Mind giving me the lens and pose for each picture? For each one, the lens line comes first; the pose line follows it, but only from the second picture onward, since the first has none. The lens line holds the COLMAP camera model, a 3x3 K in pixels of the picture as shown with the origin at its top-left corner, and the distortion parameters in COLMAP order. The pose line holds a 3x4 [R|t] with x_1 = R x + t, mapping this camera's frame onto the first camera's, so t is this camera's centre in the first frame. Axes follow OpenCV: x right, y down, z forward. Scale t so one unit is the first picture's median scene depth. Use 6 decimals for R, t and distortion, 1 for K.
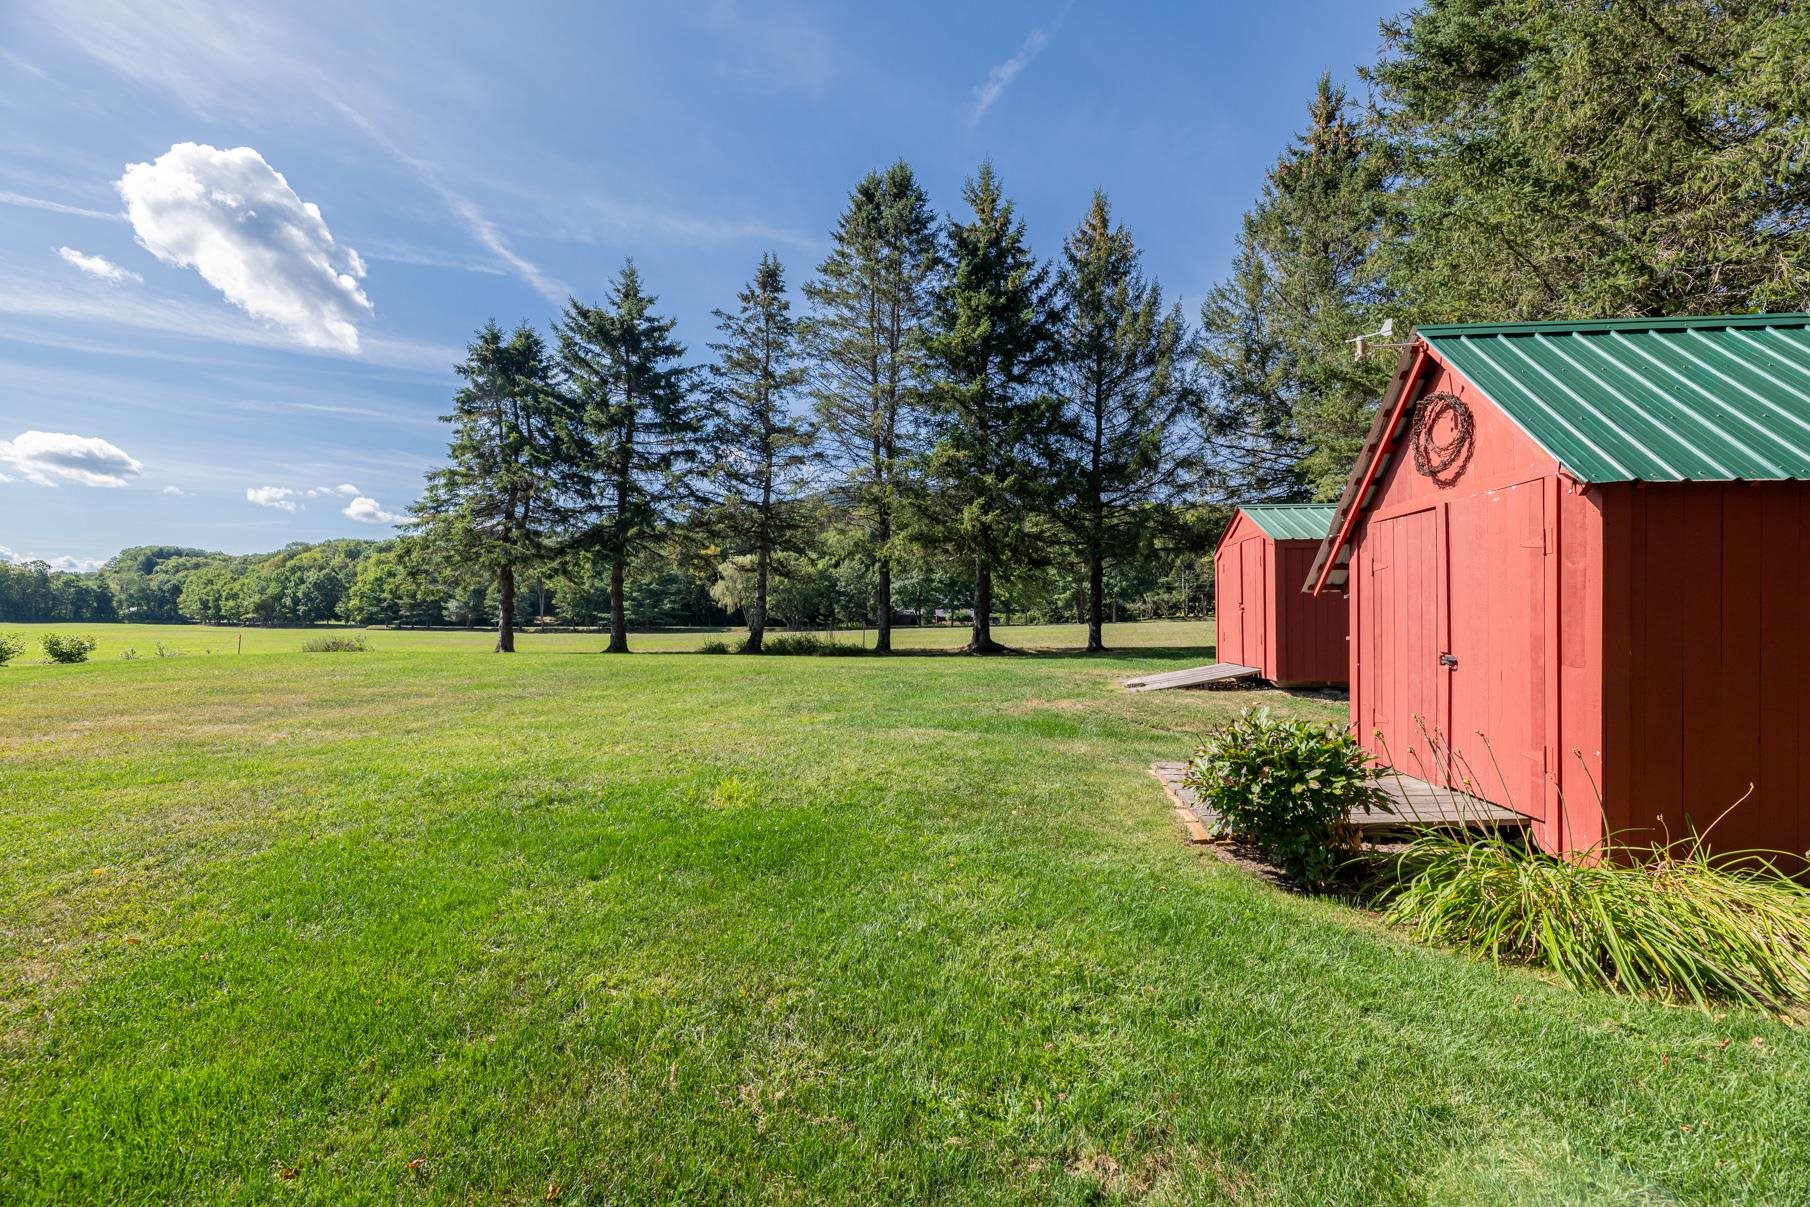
lens RADIAL K [[728.2, 0, 912.7], [0, 728.2, 620.8], [0, 0, 1]] dist [-0.000326, 0.000668]
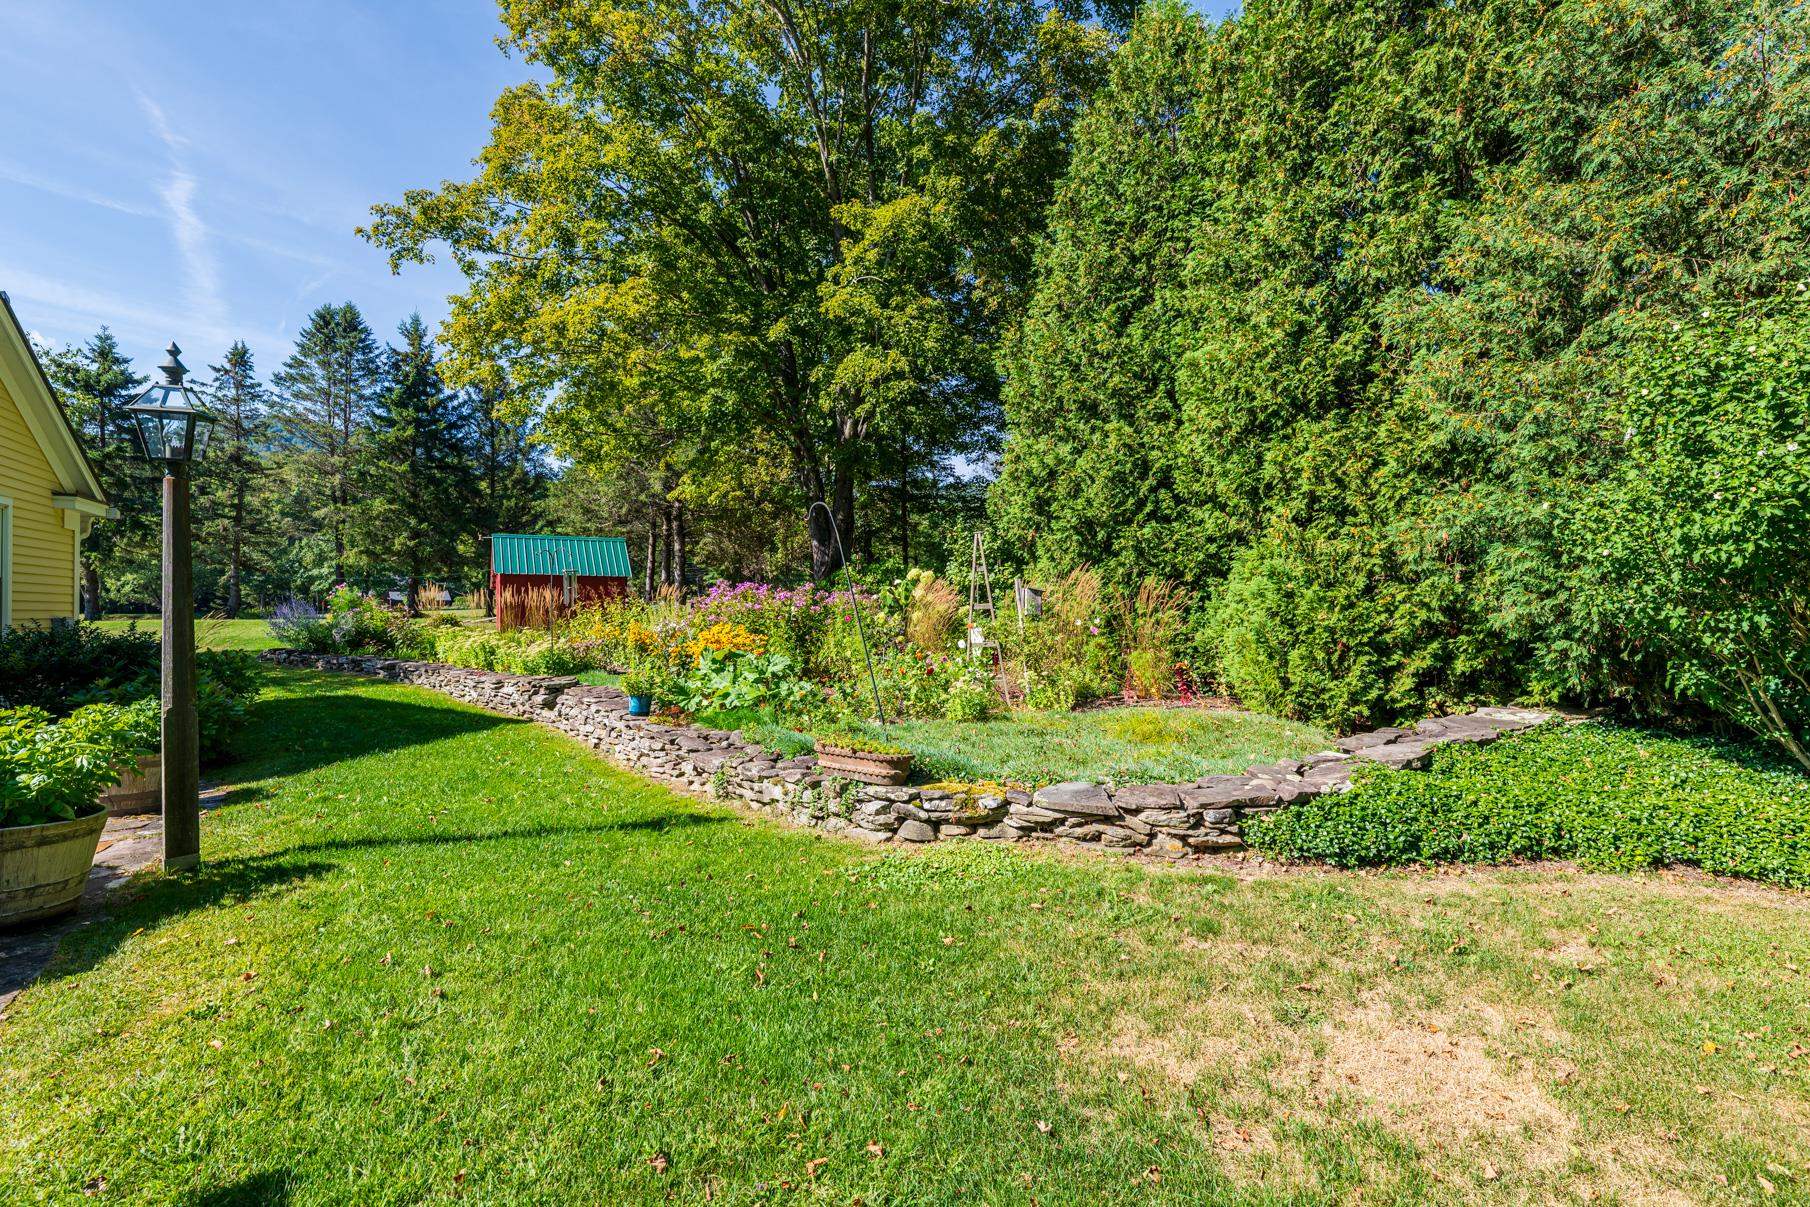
lens RADIAL K [[815.3, 0, 908.3], [0, 815.3, 604.3], [0, 0, 1]] dist [0.000167, -0.000172]
pose [[0.822084, 0.003774, 0.569354, -0.033249], [-0.002061, 0.999991, -0.003652, 0.014480], [-0.569363, 0.001829, 0.822084, -1.270007]]
